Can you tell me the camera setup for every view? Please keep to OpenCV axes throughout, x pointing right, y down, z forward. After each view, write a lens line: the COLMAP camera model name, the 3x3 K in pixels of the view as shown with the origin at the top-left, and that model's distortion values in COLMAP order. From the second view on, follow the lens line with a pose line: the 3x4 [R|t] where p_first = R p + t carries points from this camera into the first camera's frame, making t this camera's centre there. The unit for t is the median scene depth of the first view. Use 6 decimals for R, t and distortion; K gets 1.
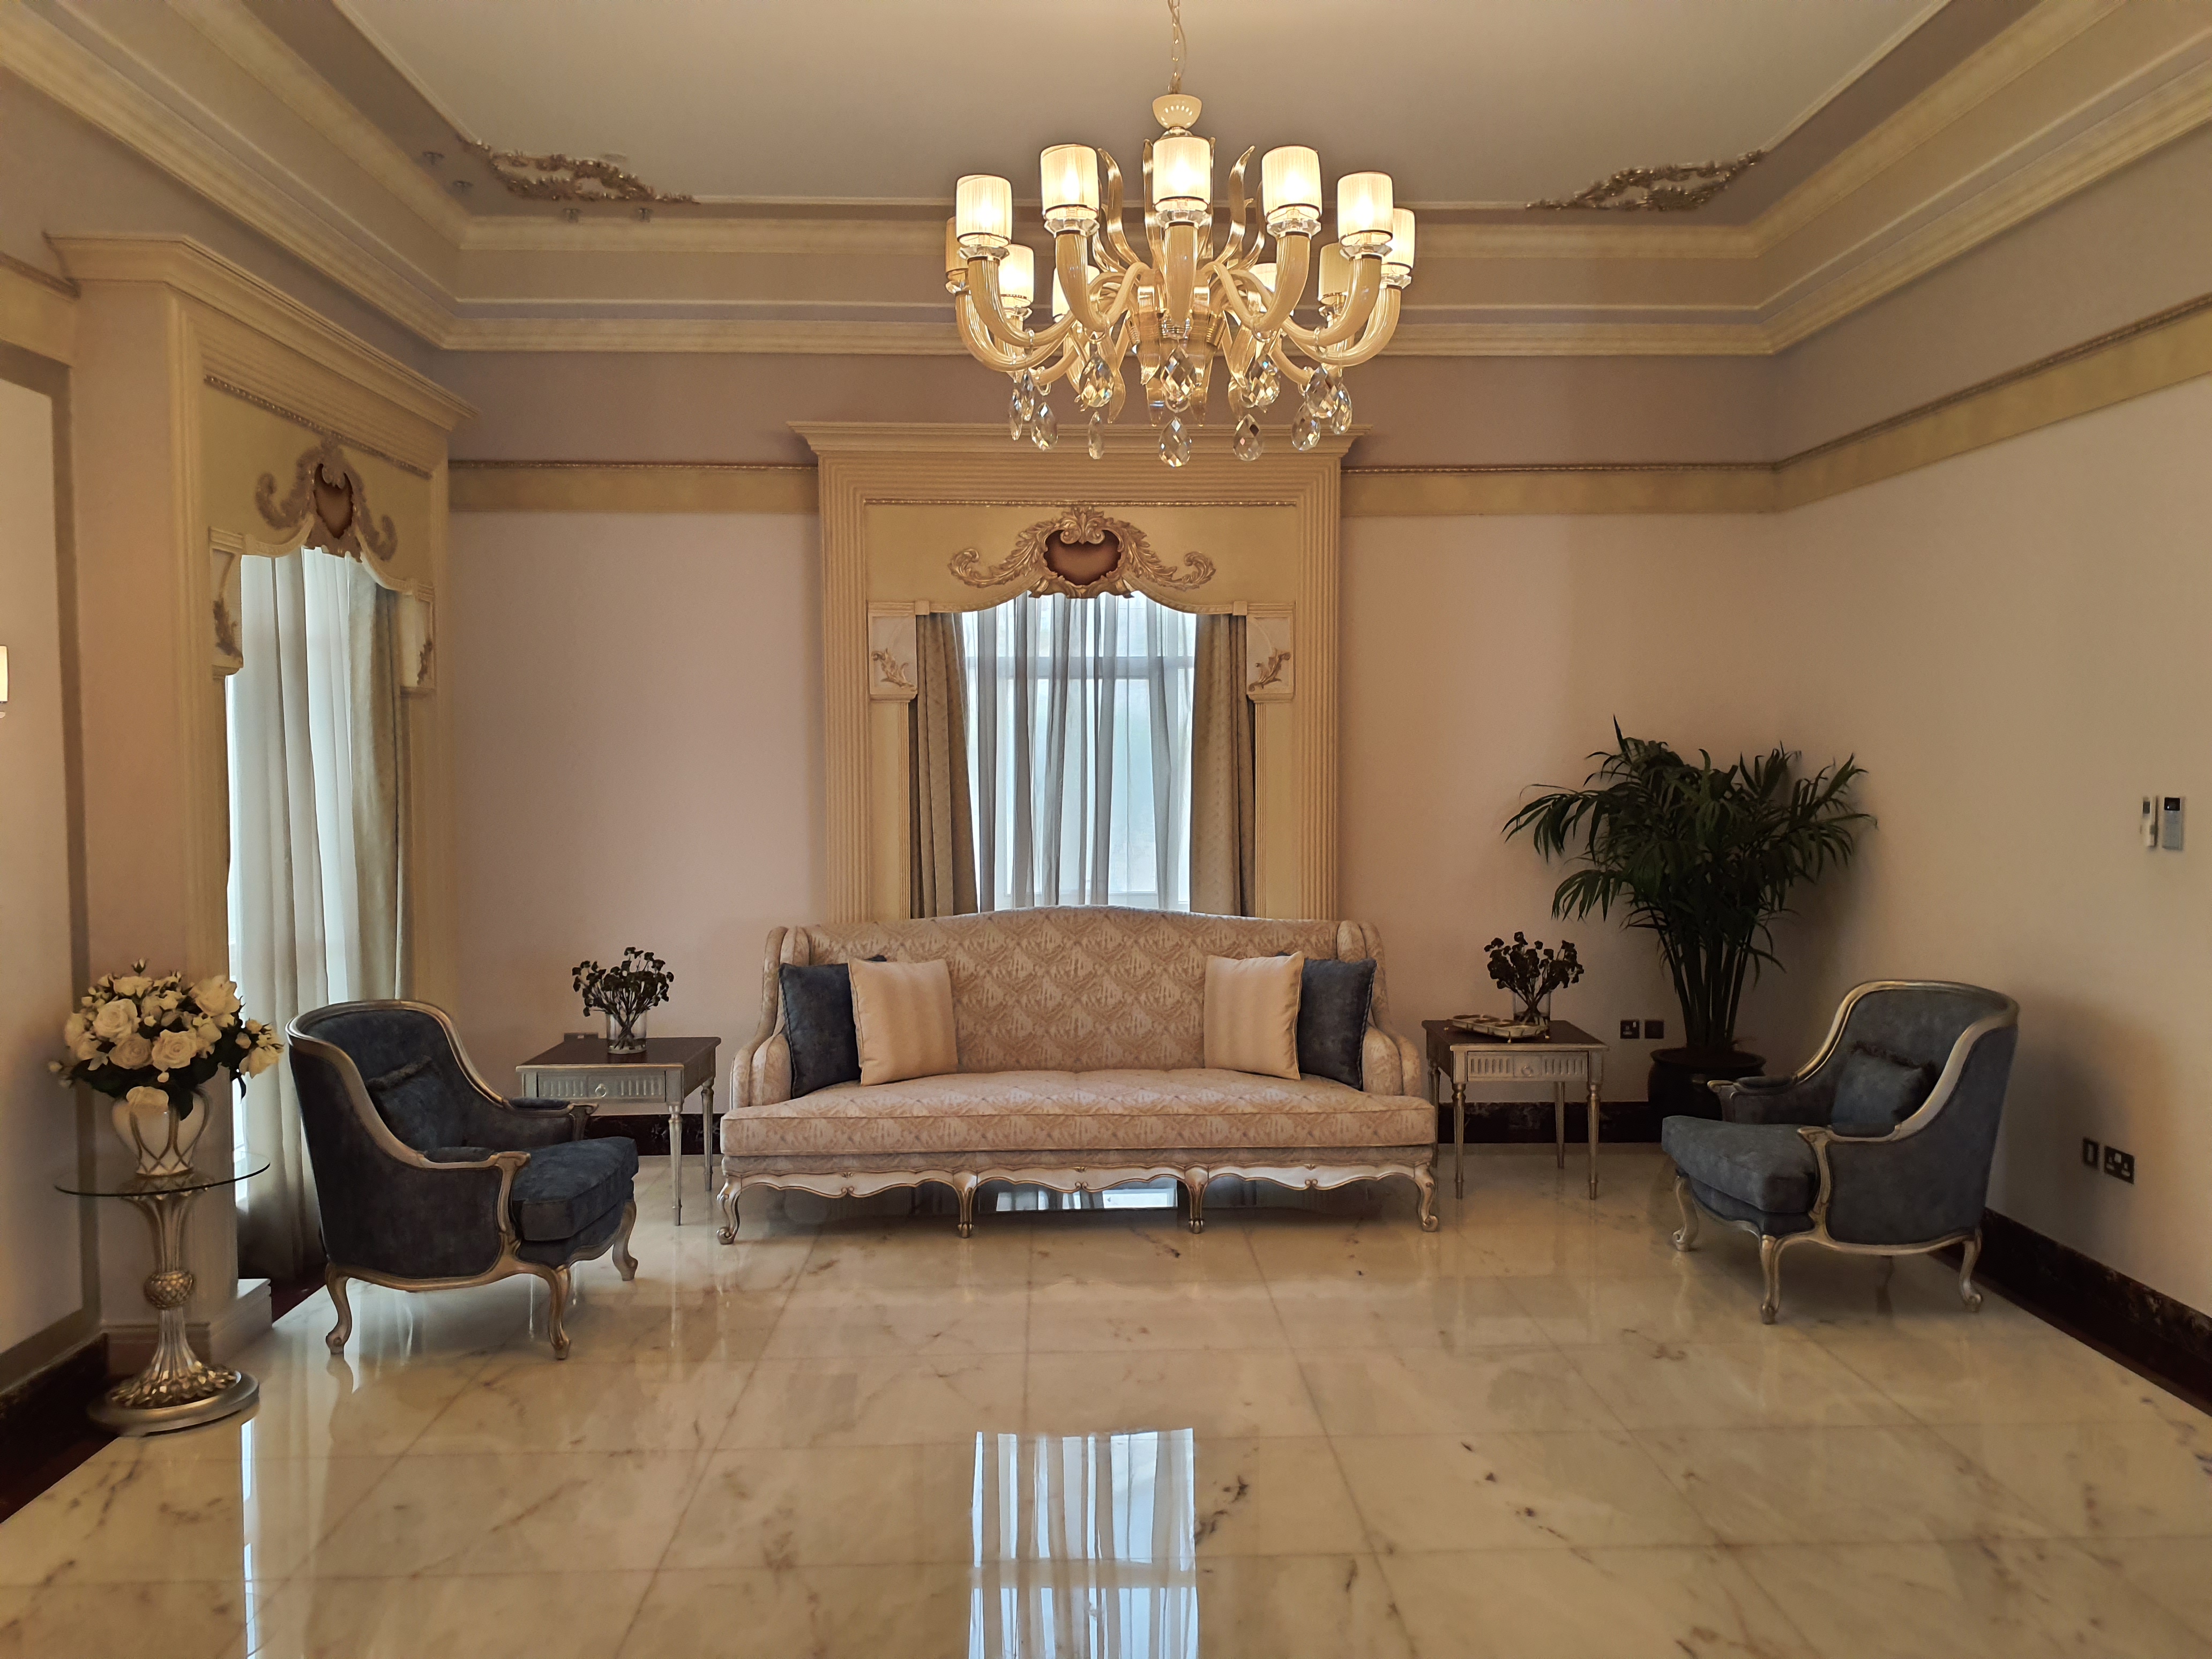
lens RADIAL K [[1755.3, 0, 1133.6], [0, 1755.3, 820.5], [0, 0, 1]] dist [0.154388, -0.236412]
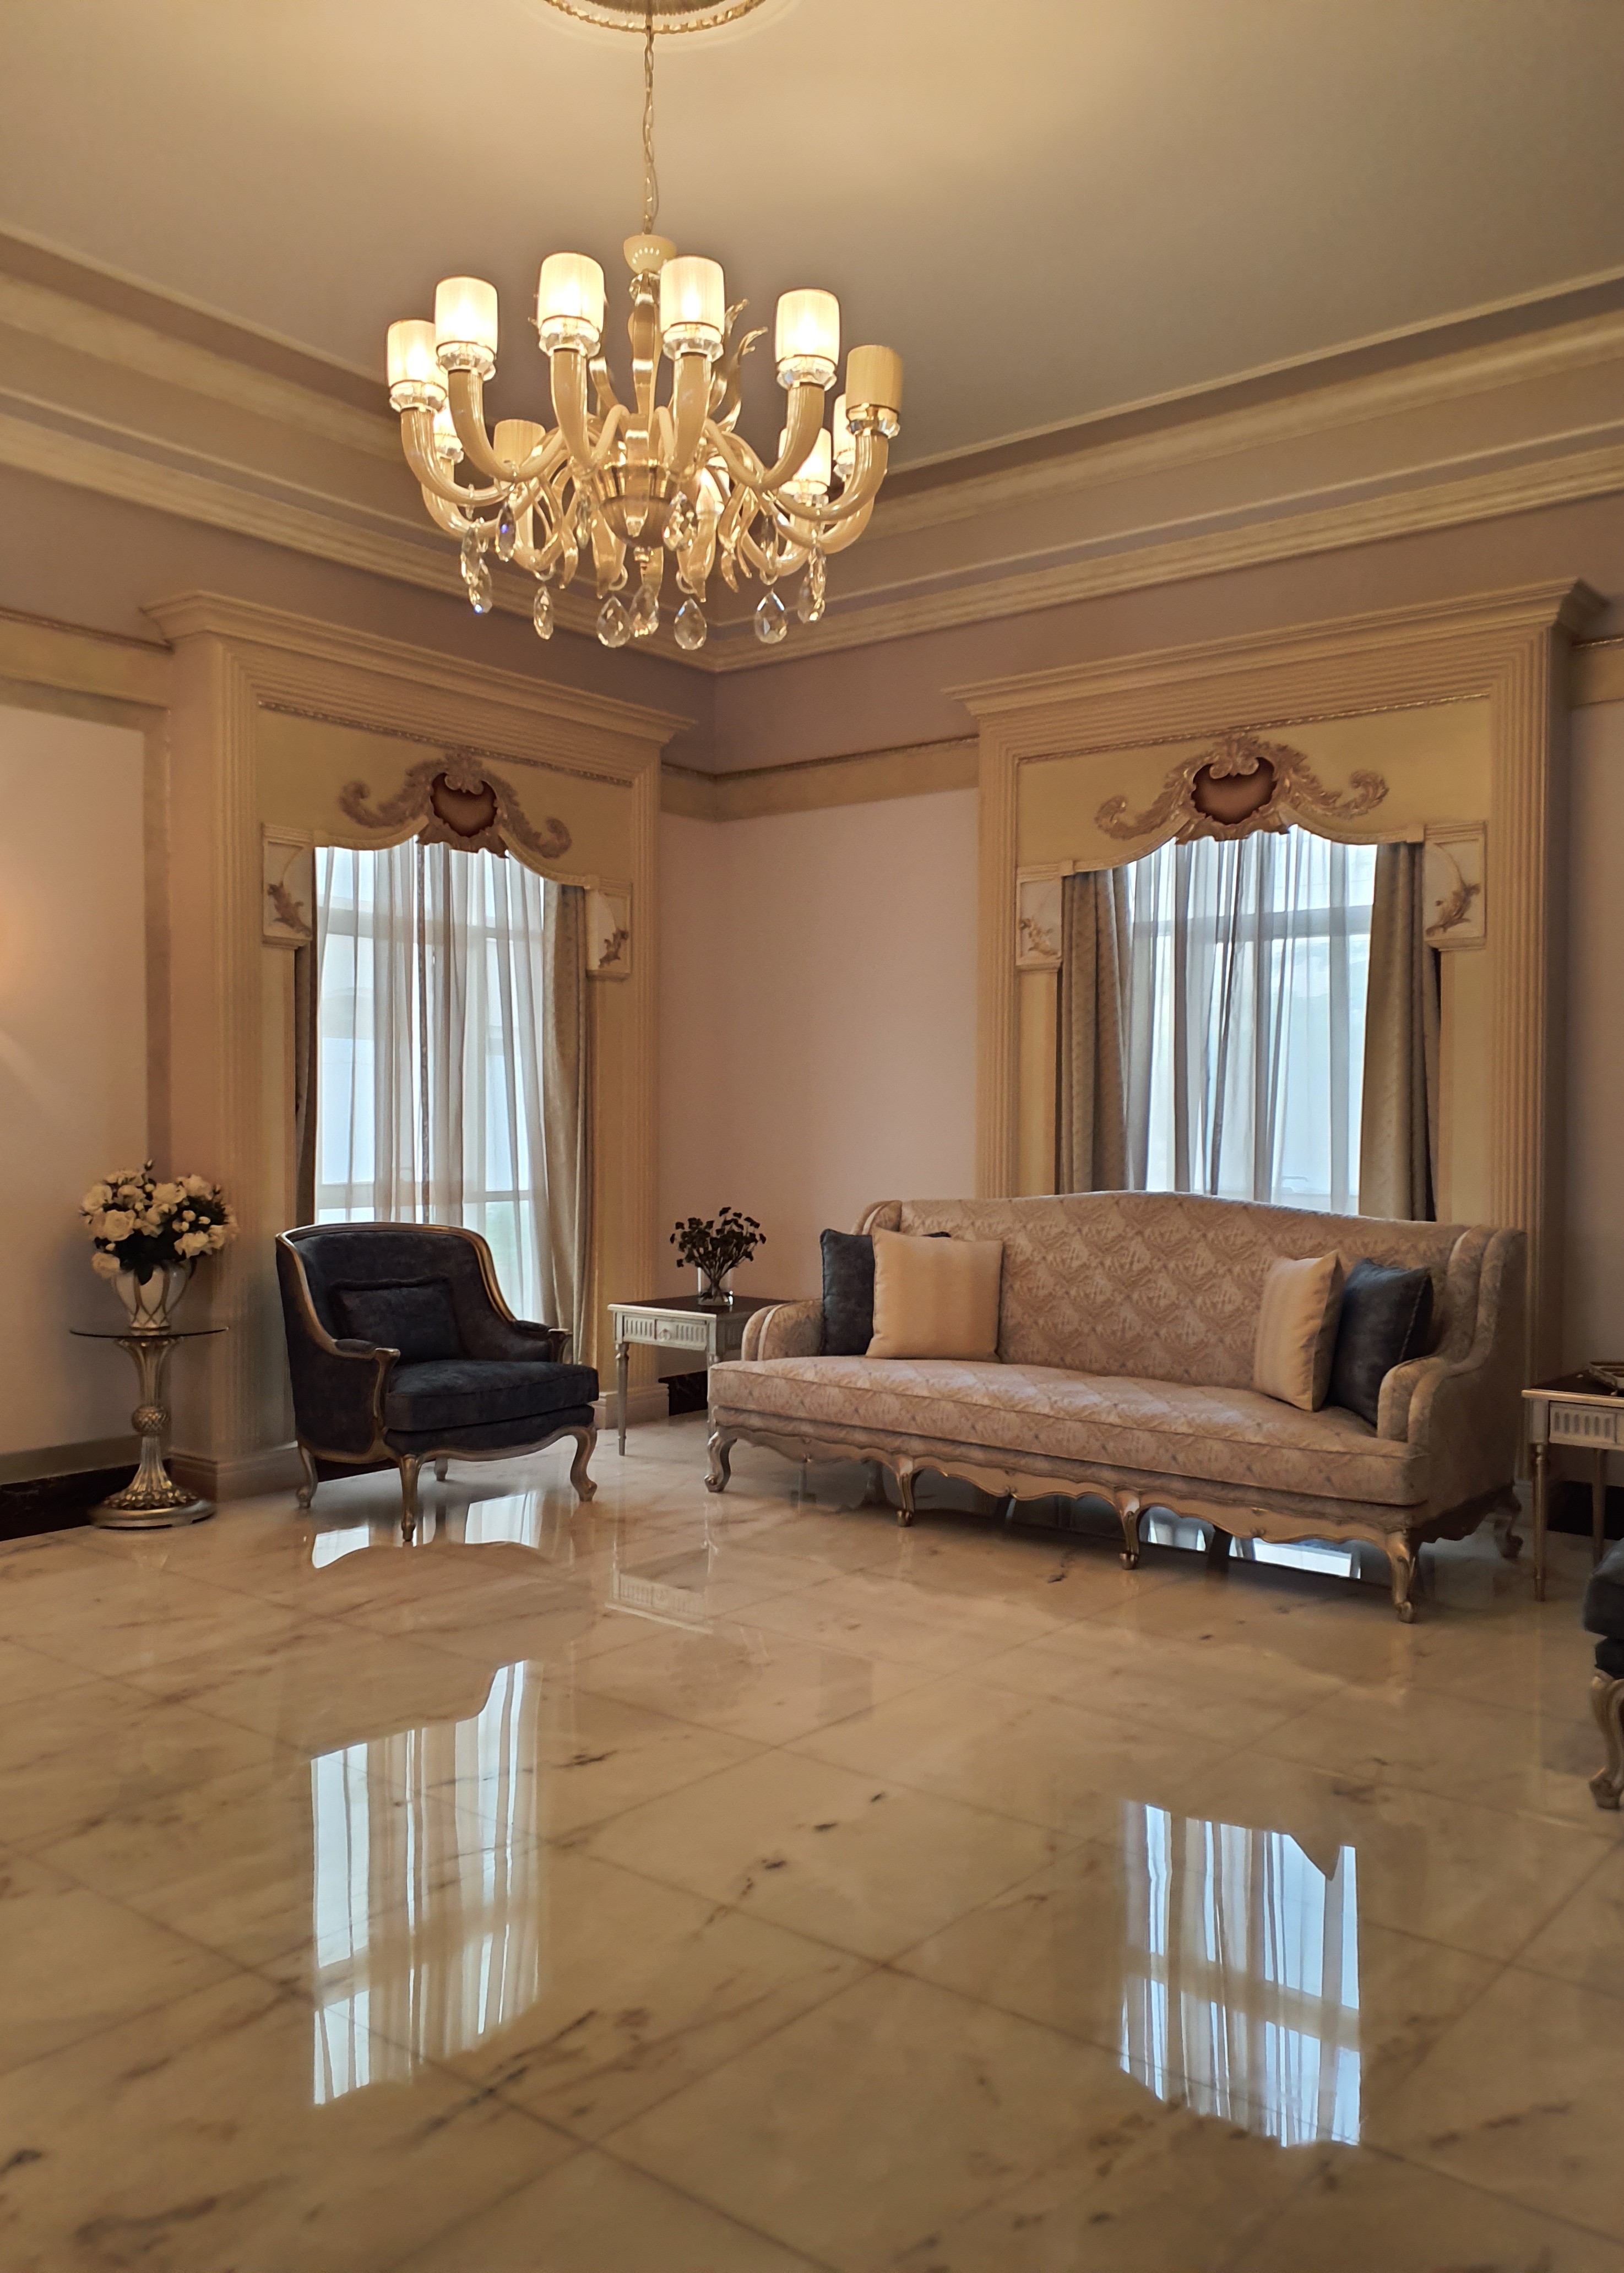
lens RADIAL K [[1777.2, 0, 809.1], [0, 1777.2, 1160.3], [0, 0, 1]] dist [0.187812, -0.493495]
pose [[0.750855, 0.024573, -0.660010, 0.442068], [-0.036299, 0.999333, -0.004089, 0.044811], [0.659469, 0.027028, 0.751245, 0.234503]]
